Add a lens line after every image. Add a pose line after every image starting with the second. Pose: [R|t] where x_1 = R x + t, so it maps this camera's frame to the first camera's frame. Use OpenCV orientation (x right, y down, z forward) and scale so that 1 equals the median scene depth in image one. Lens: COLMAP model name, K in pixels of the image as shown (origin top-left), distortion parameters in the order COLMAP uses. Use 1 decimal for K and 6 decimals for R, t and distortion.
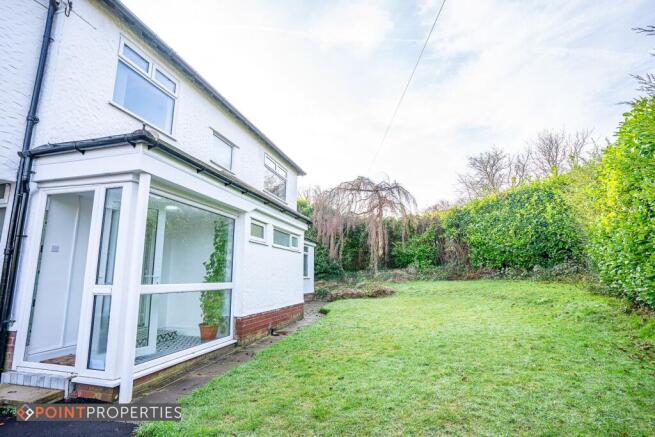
lens RADIAL K [[331.9, 0, 327.5], [0, 331.9, 218.5], [0, 0, 1]] dist [-0.043079, 0.001231]
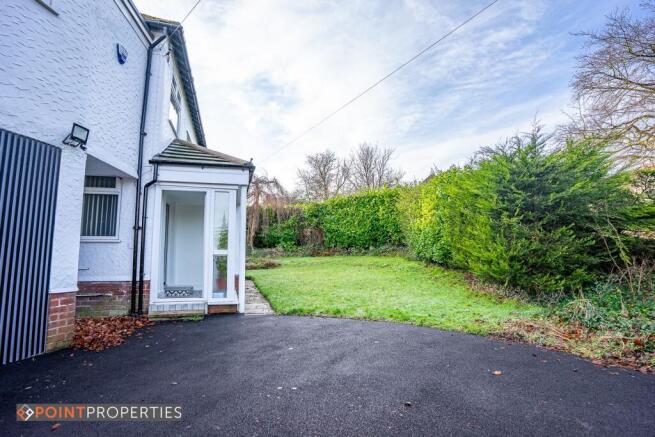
lens RADIAL K [[331.9, 0, 327.5], [0, 331.9, 218.5], [0, 0, 1]] dist [-0.043079, 0.001231]
pose [[0.861910, 0.052656, 0.504319, -0.282050], [-0.078407, 0.996471, 0.029960, -0.014009], [-0.500962, -0.065365, 0.862997, -0.201530]]
